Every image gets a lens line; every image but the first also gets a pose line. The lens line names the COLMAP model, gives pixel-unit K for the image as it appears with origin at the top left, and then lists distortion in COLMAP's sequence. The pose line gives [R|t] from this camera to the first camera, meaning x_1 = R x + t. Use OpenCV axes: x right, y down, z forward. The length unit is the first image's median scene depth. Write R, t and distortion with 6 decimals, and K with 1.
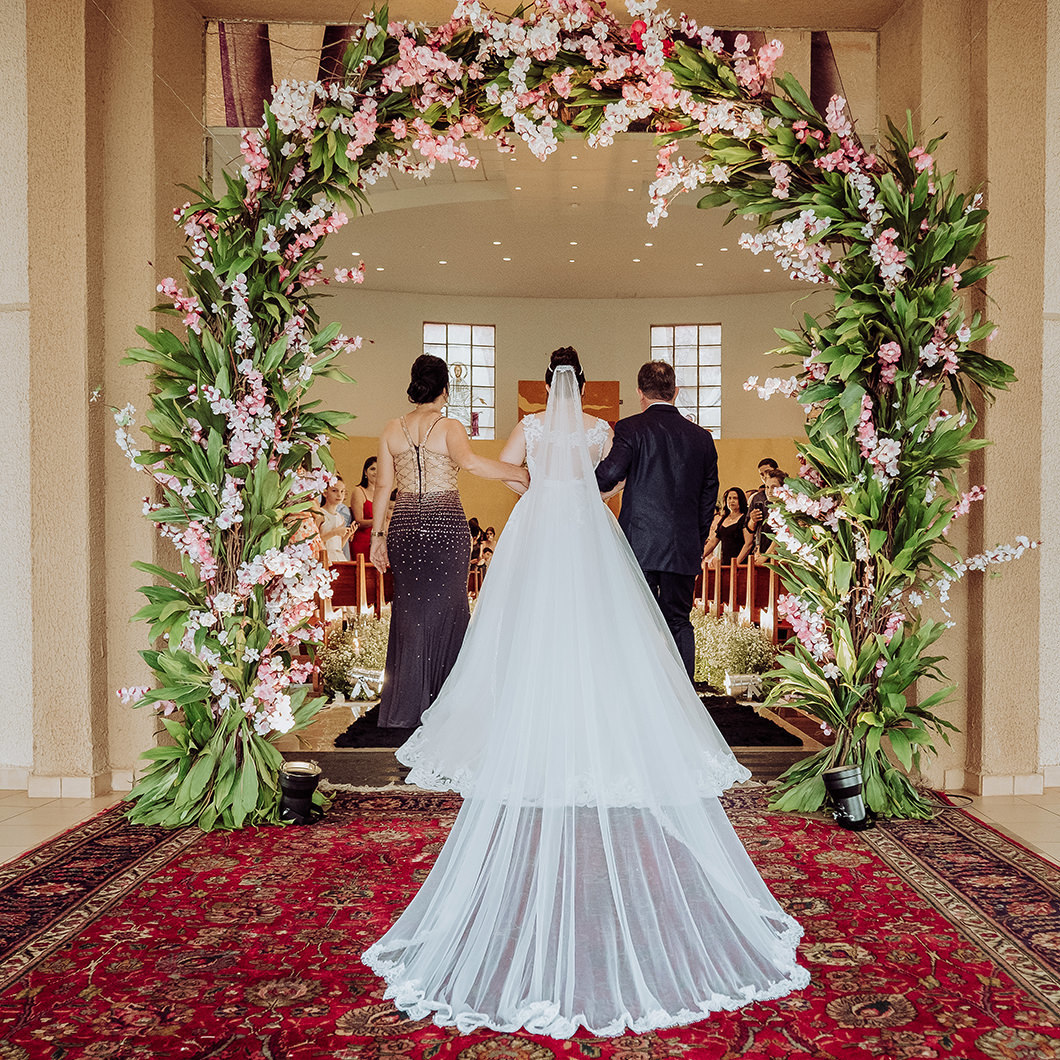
lens RADIAL K [[1365.7, 0, 612.0], [0, 1365.7, 609.0], [0, 0, 1]] dist [-0.007323, 0.000000]
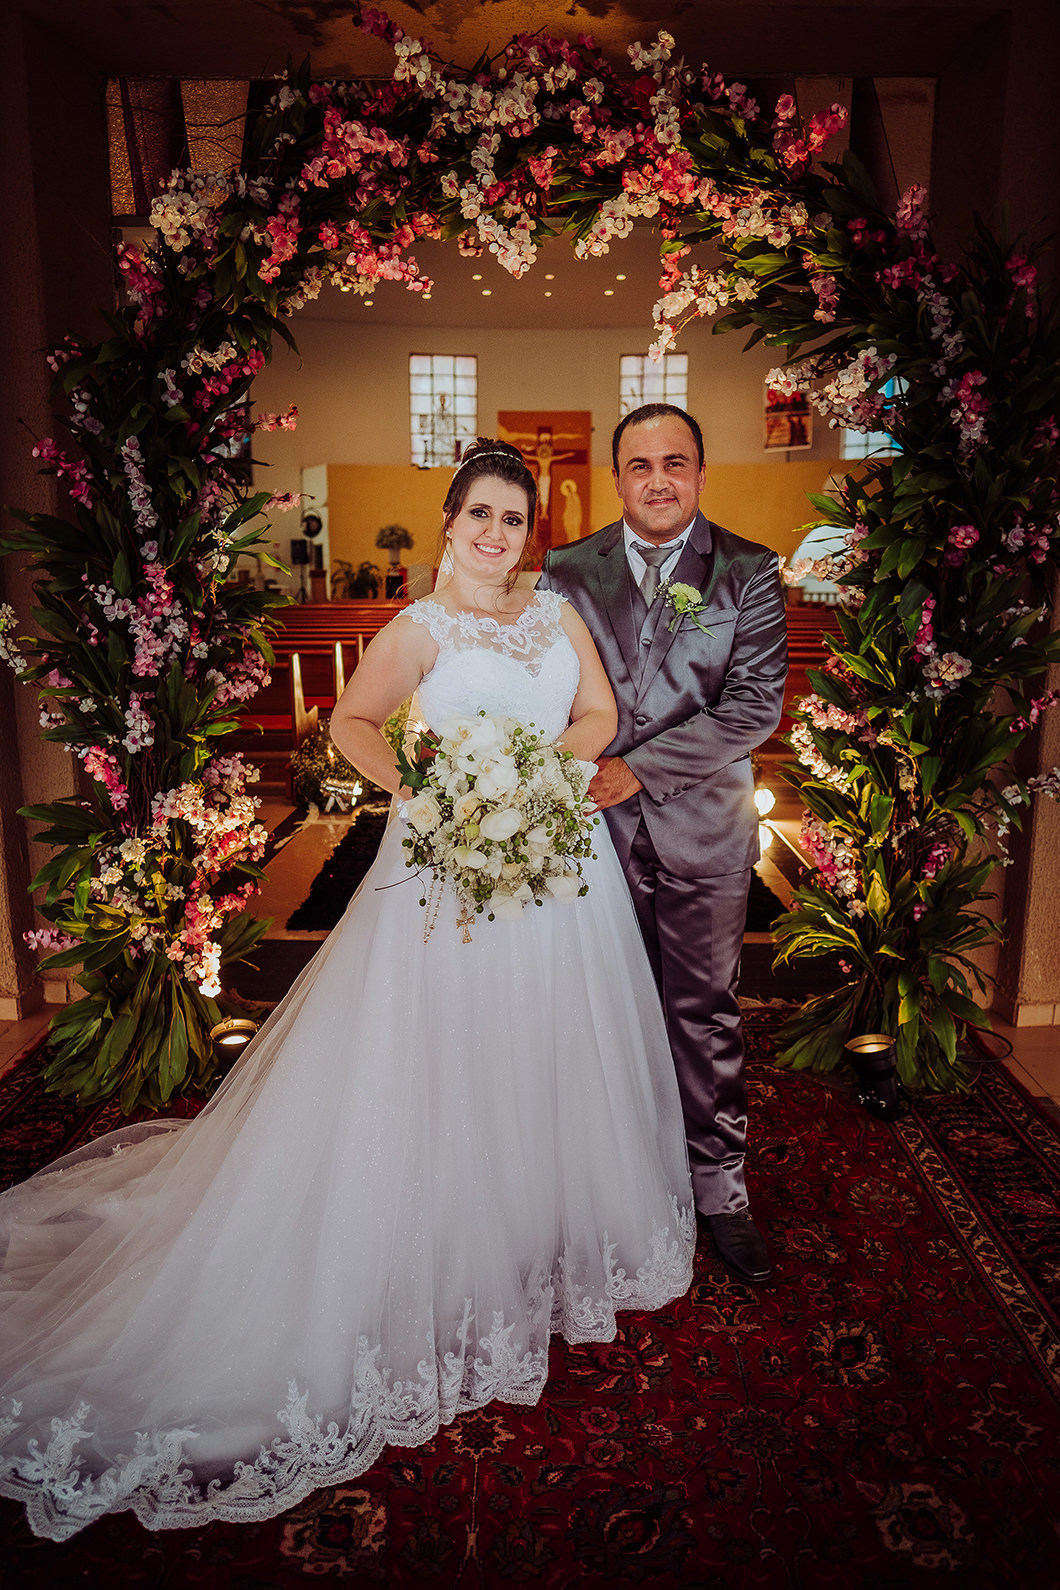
lens RADIAL K [[1155.9, 0, 530.0], [0, 1155.9, 792.4], [0, 0, 1]] dist [0.002394, -0.008453]
pose [[0.999068, 0.009063, -0.042200, -0.012958], [-0.001776, 0.985510, 0.169611, -0.153181], [0.043126, -0.169378, 0.984607, 0.310876]]
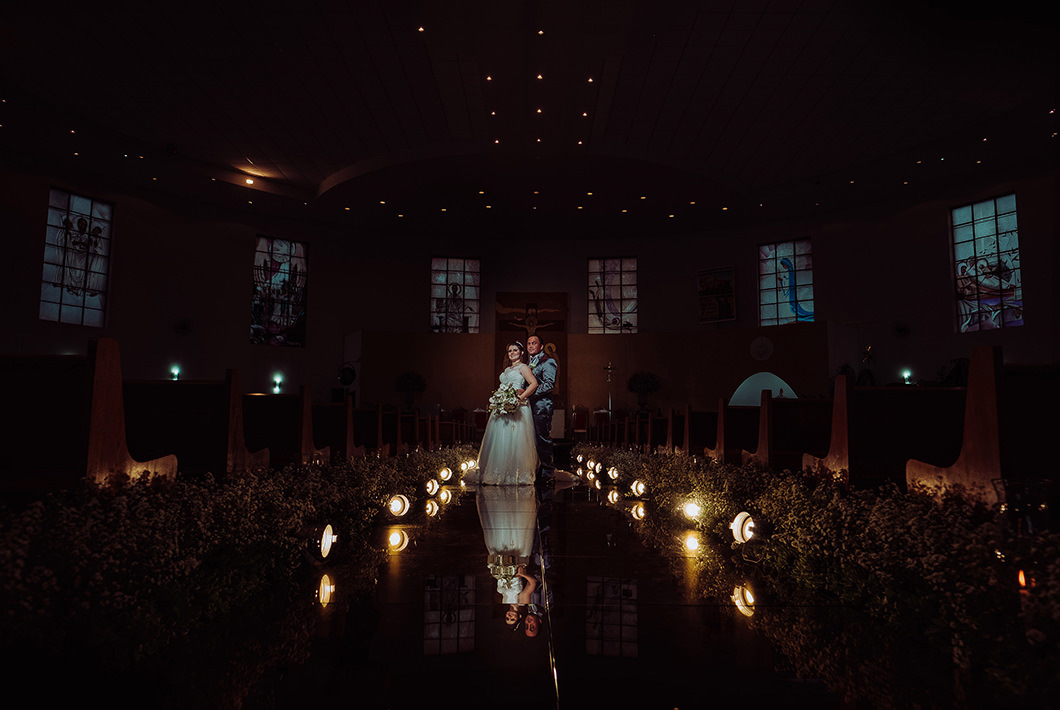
lens RADIAL K [[761.4, 0, 530.2], [0, 761.4, 364.4], [0, 0, 1]] dist [-0.006512, -0.000637]
pose [[0.999573, 0.001778, -0.029167, -0.059343], [-0.004881, 0.994283, -0.106664, -0.059424], [0.028811, 0.106761, 0.993867, 1.351894]]
